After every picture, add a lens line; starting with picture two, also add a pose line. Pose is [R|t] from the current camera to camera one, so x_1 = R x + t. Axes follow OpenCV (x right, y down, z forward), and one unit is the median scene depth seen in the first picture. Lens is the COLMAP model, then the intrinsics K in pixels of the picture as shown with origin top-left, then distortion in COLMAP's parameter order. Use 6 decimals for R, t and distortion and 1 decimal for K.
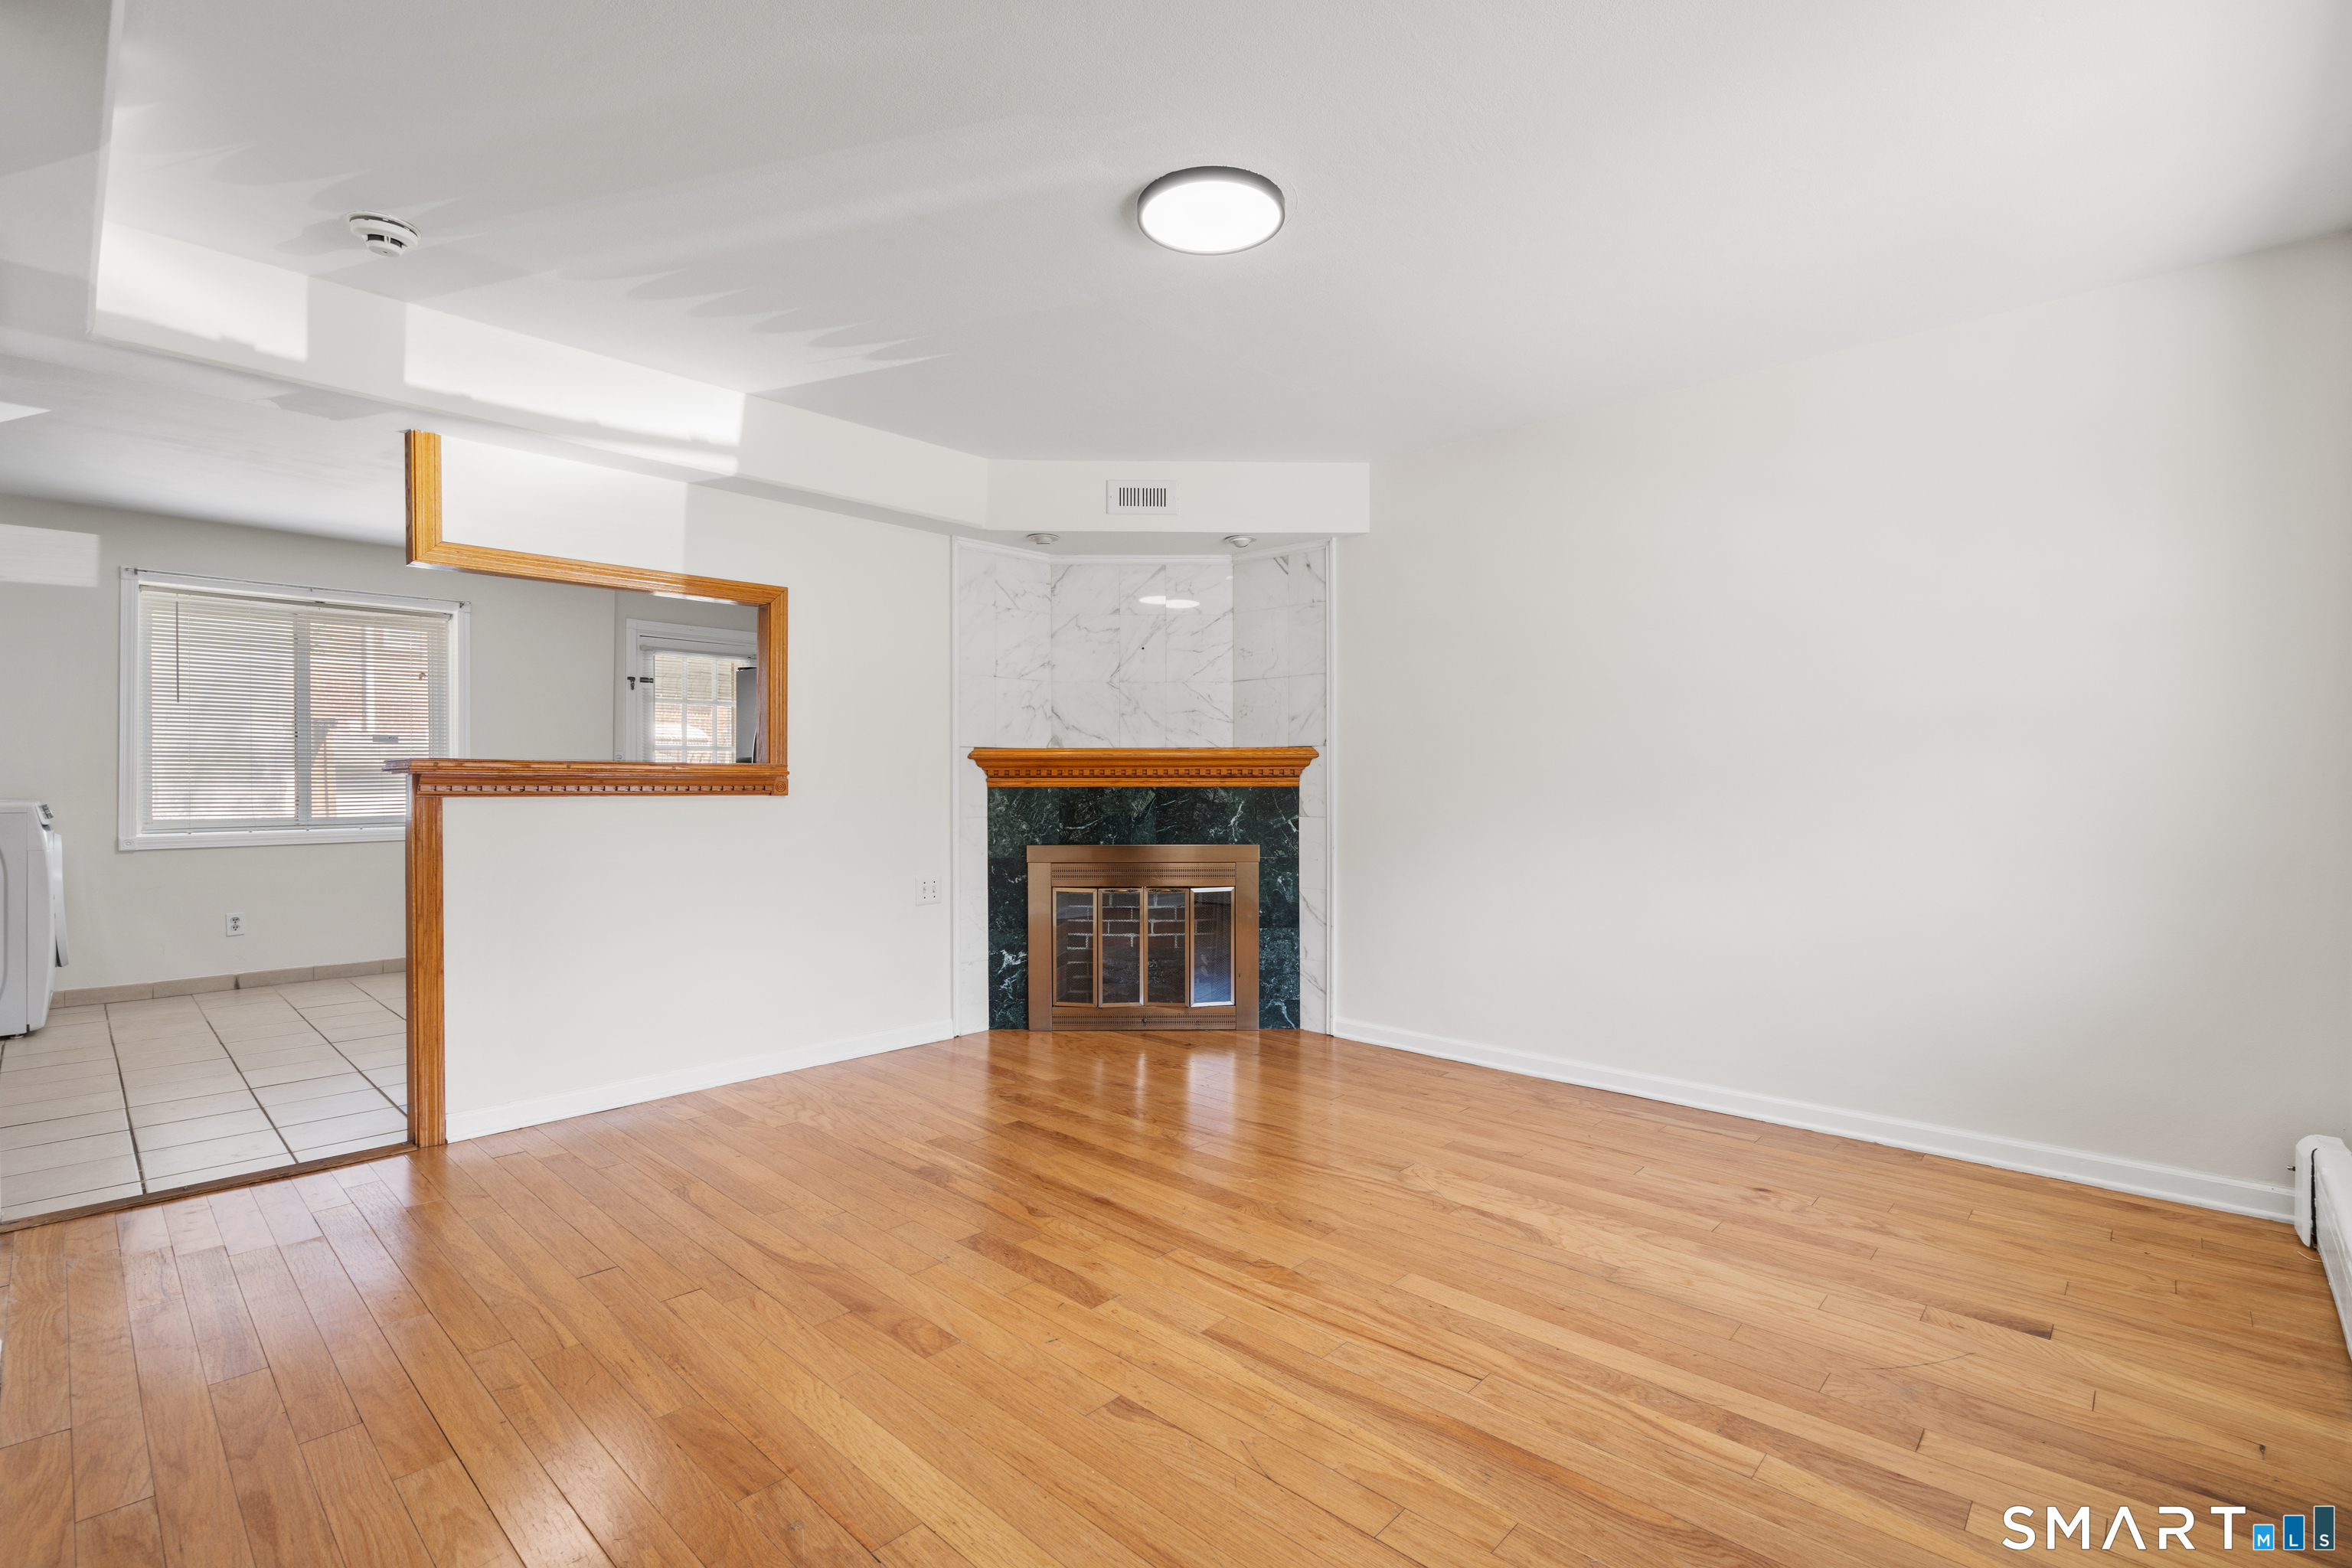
lens RADIAL K [[1067.9, 0, 1196.0], [0, 1067.9, 788.5], [0, 0, 1]] dist [-0.004814, 0.003342]
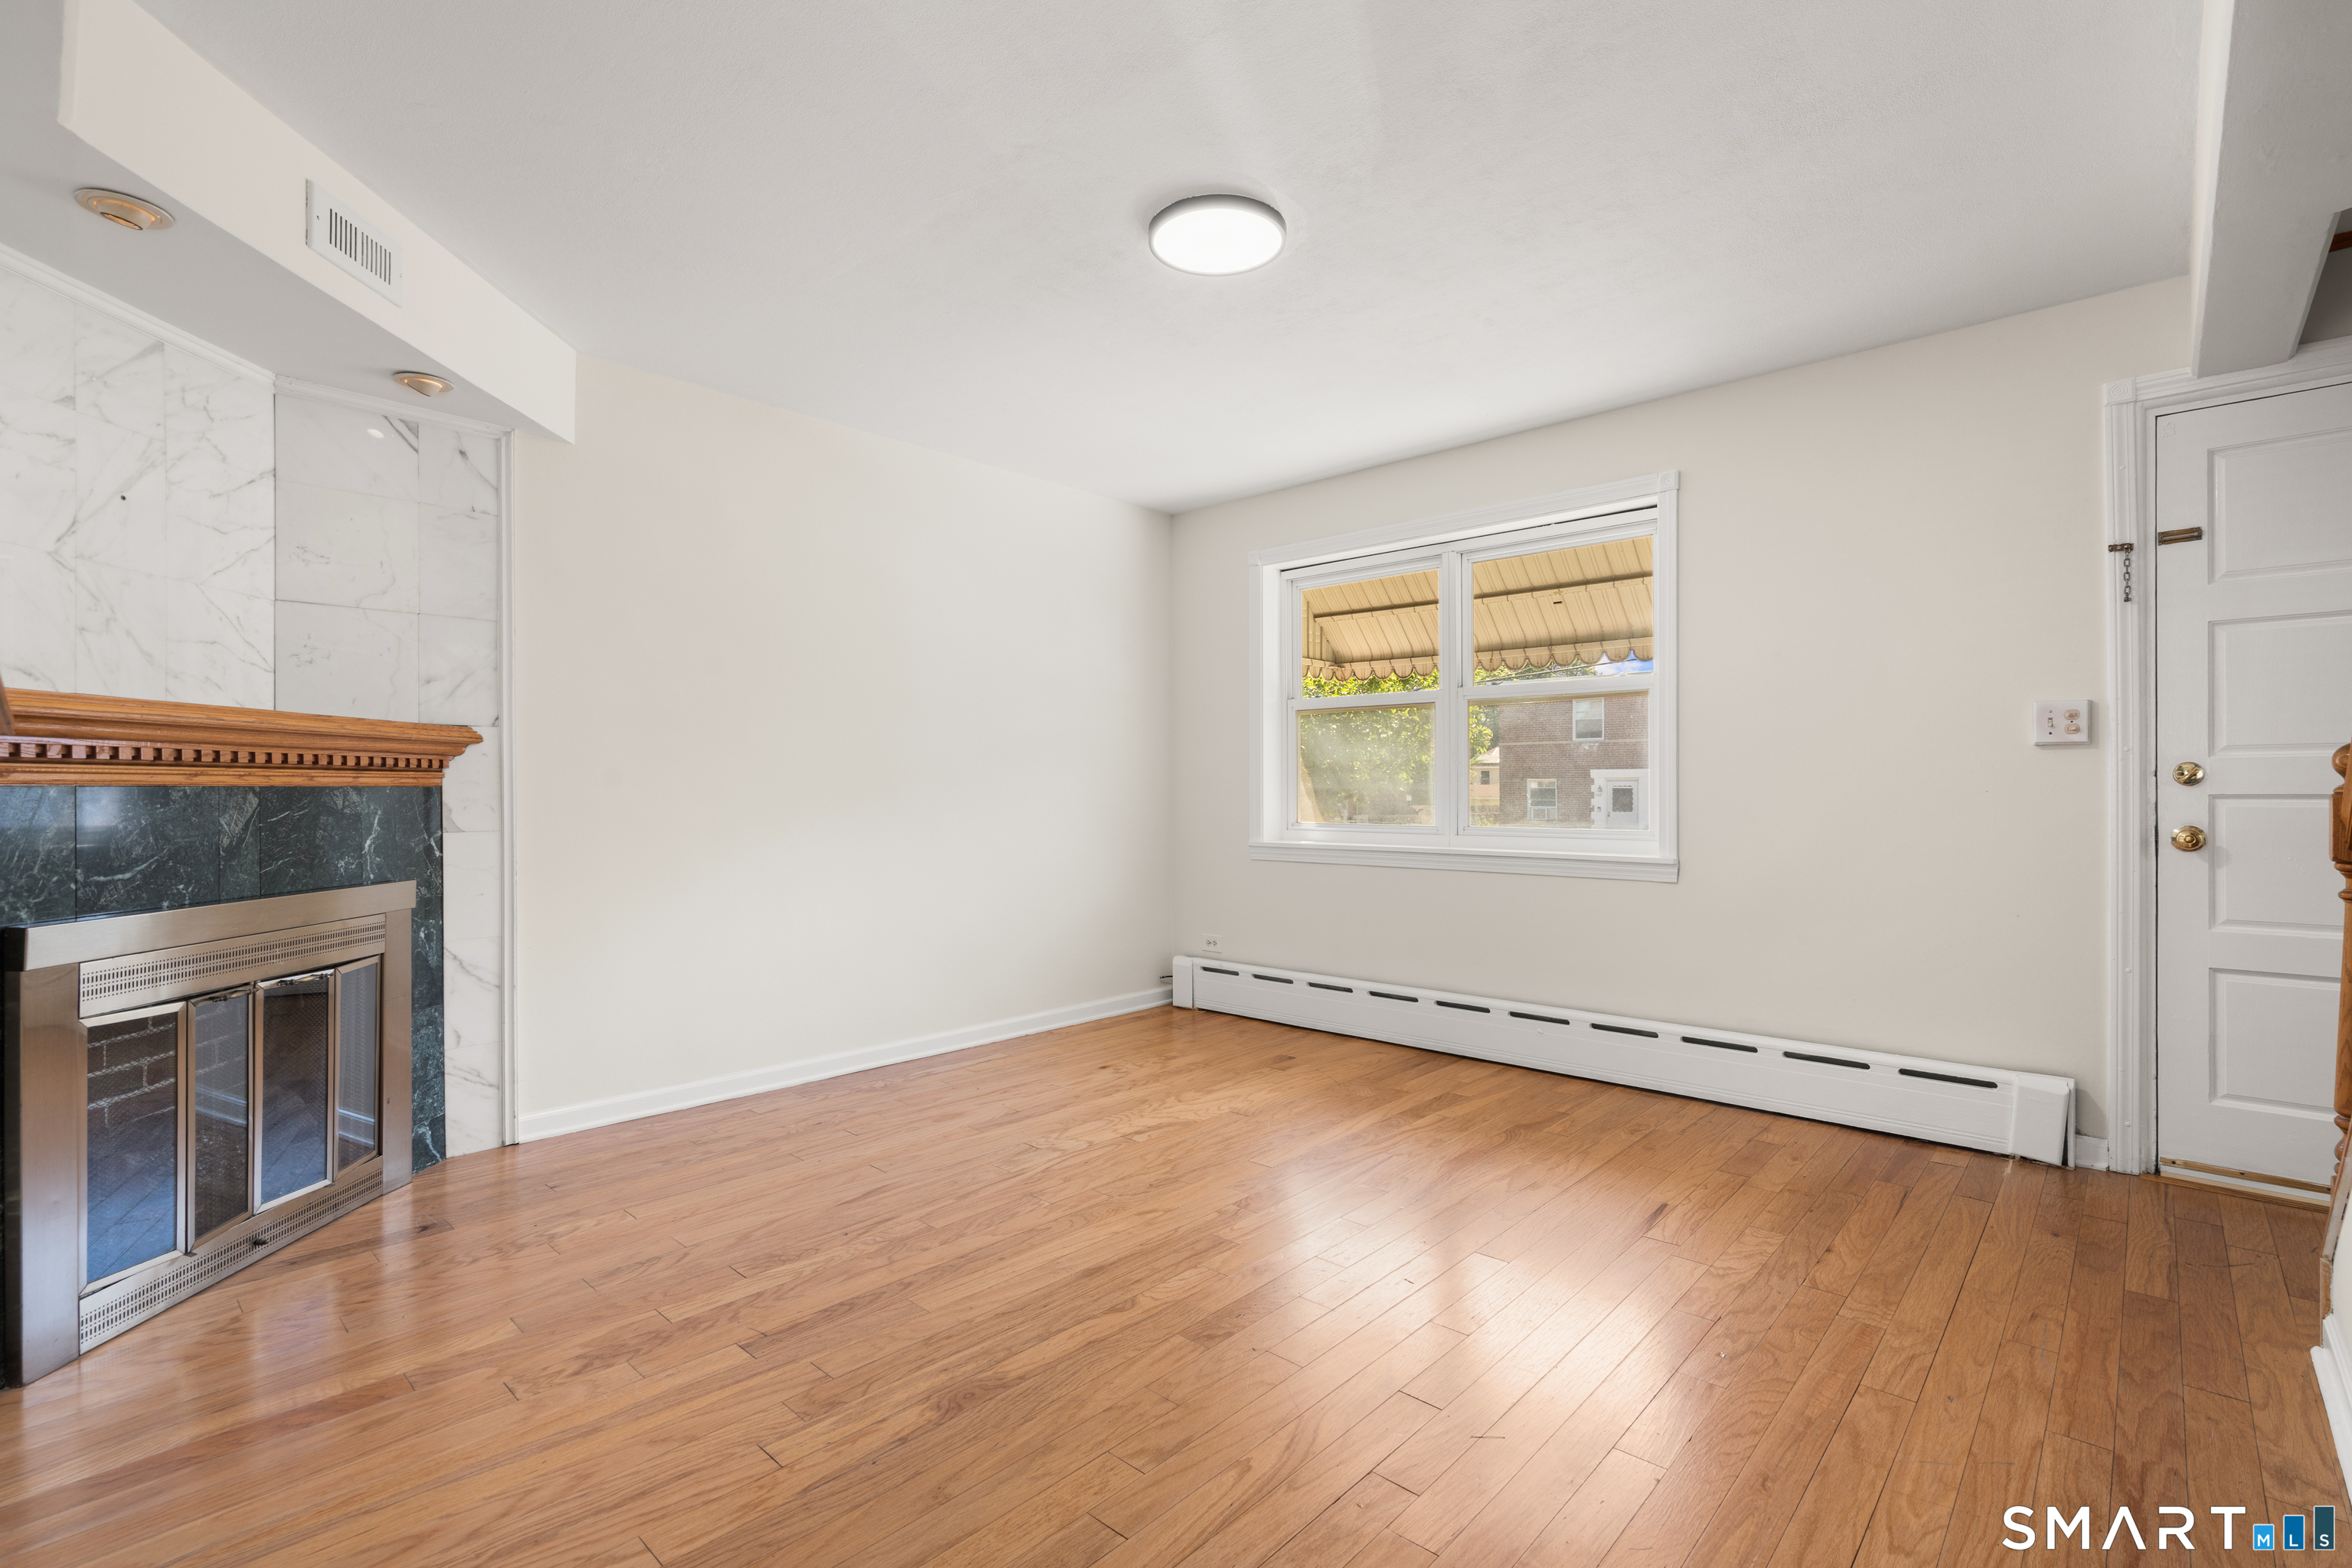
lens RADIAL K [[1067.9, 0, 1163.3], [0, 1067.9, 800.0], [0, 0, 1]] dist [-0.004814, 0.003342]
pose [[0.004878, -0.007702, 0.999958, -0.568246], [0.005619, 0.999955, 0.007675, 0.003998], [-0.999972, 0.005581, 0.004921, 0.572737]]
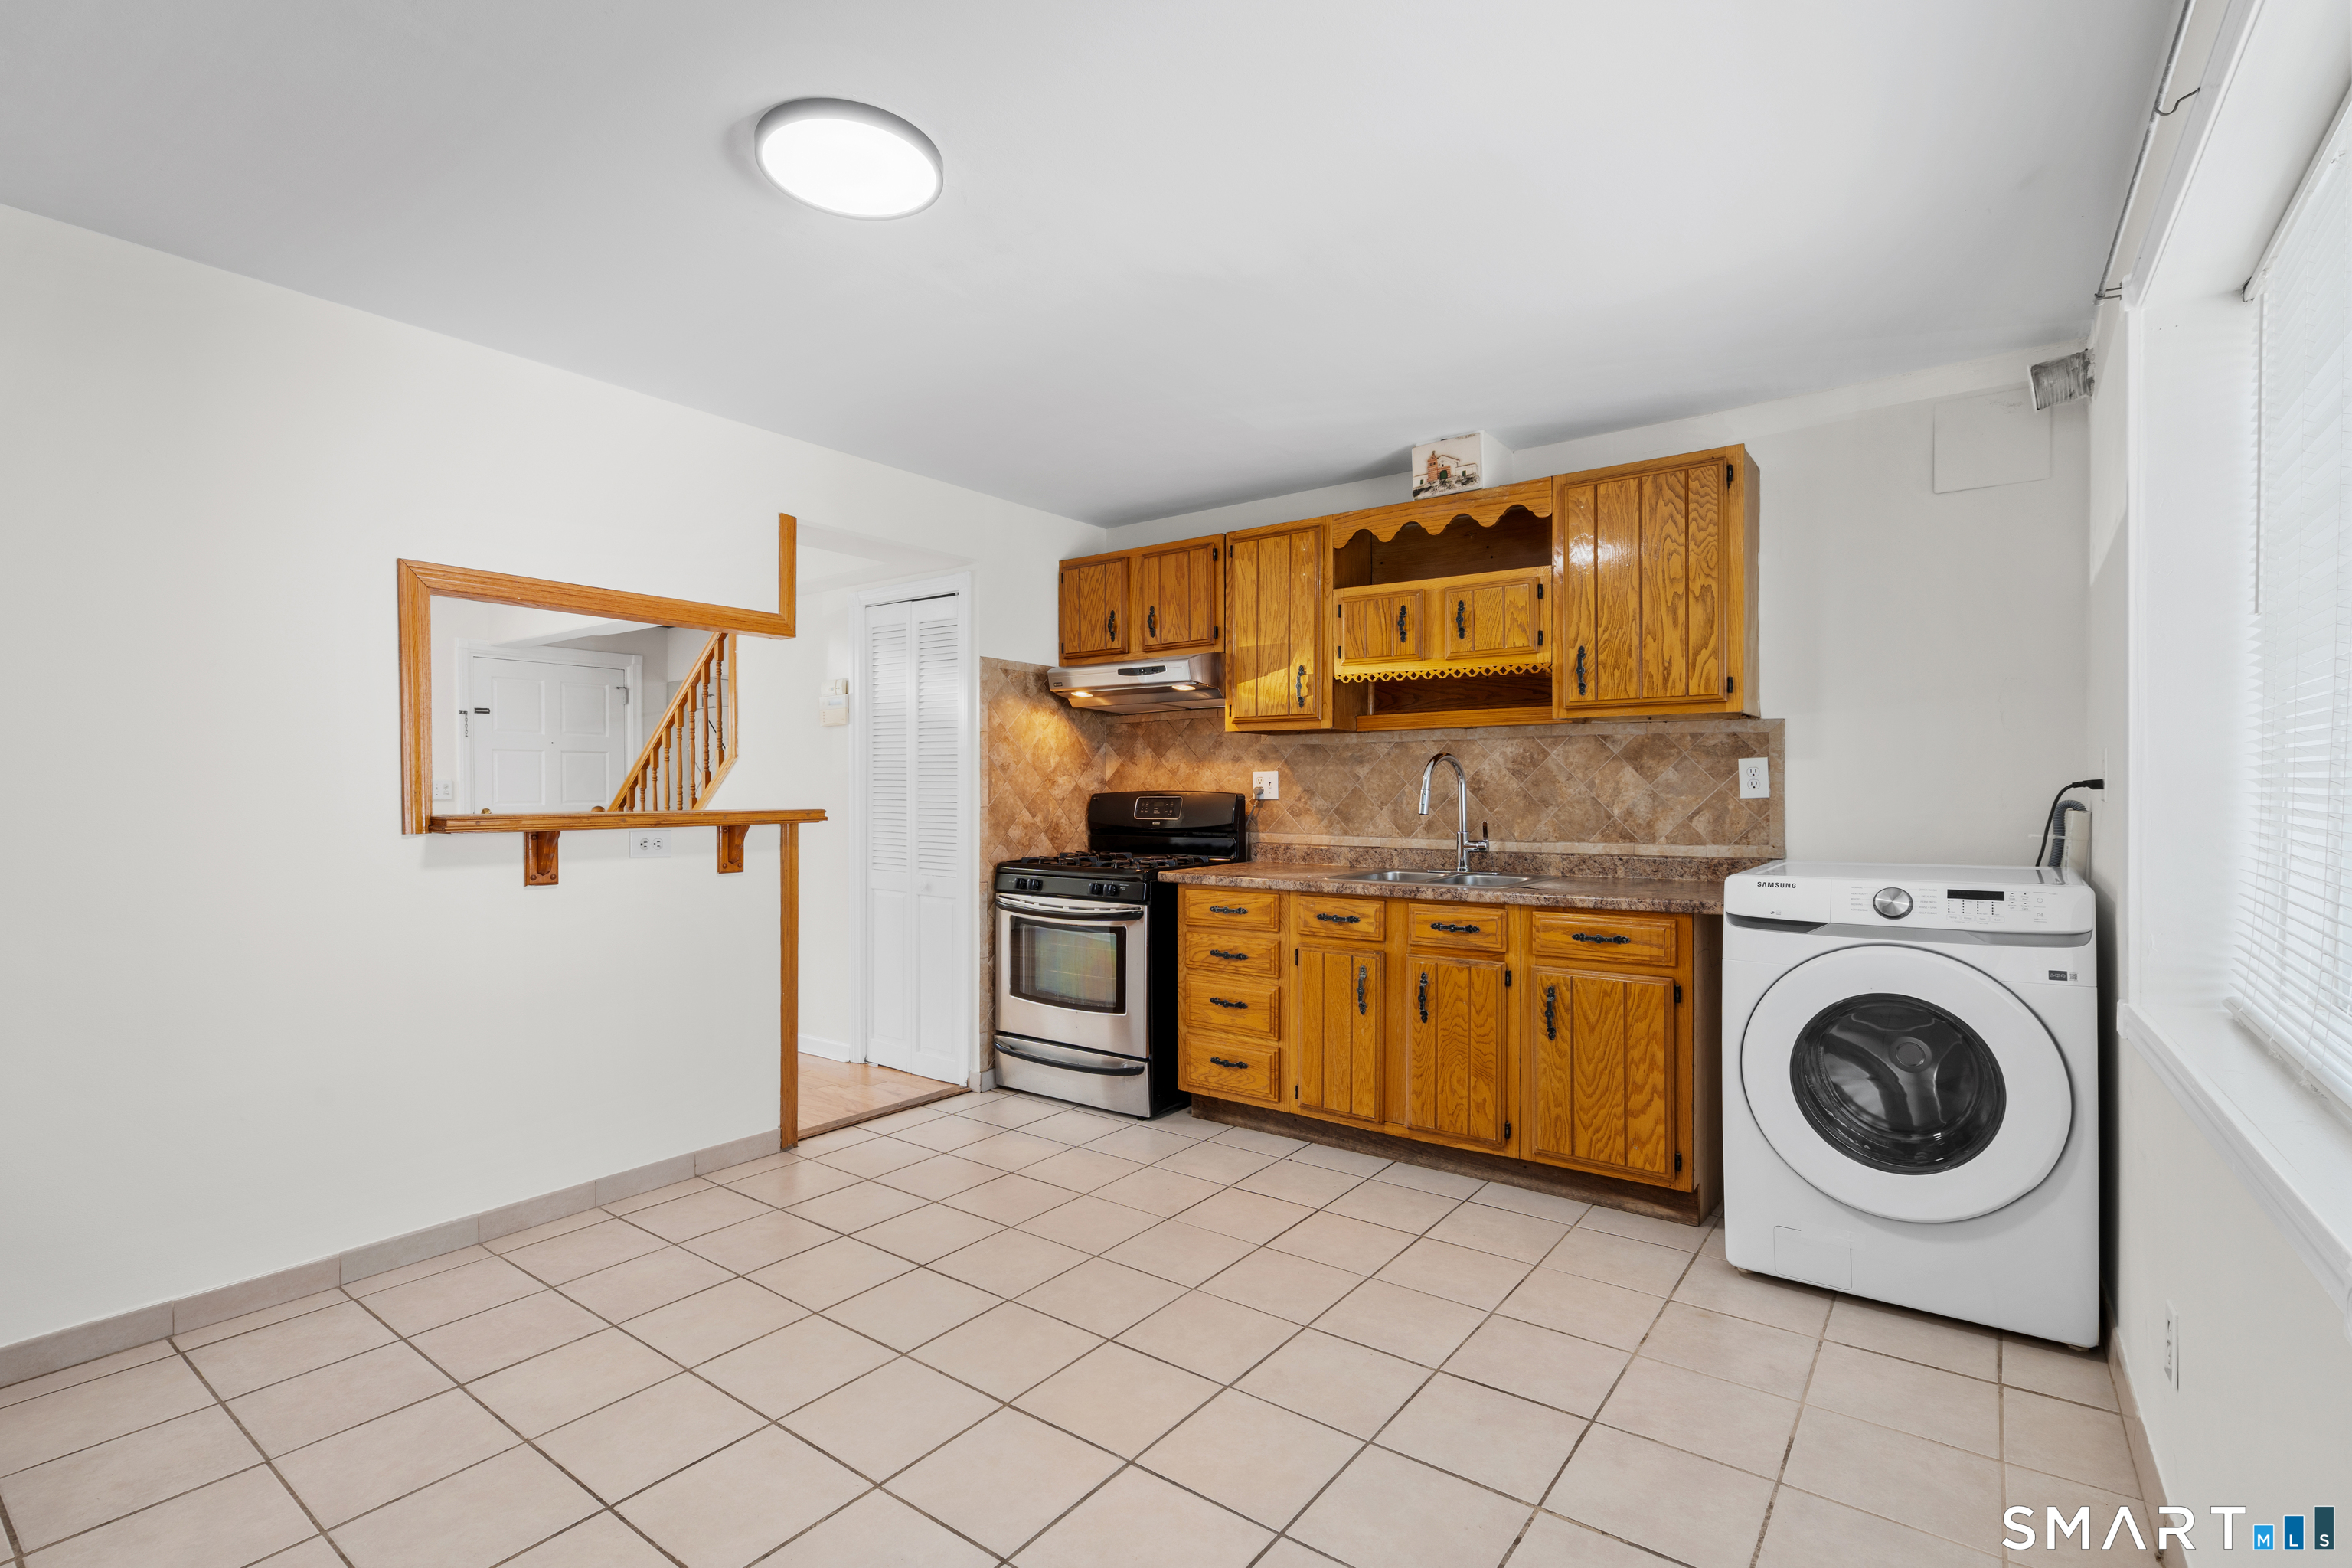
lens RADIAL K [[1067.9, 0, 1162.1], [0, 1067.9, 787.2], [0, 0, 1]] dist [-0.004814, 0.003342]
pose [[-0.994232, 0.003830, -0.107179, -0.697483], [0.003869, 0.999993, -0.000162, -0.036216], [0.107178, -0.000575, -0.994240, 1.518391]]
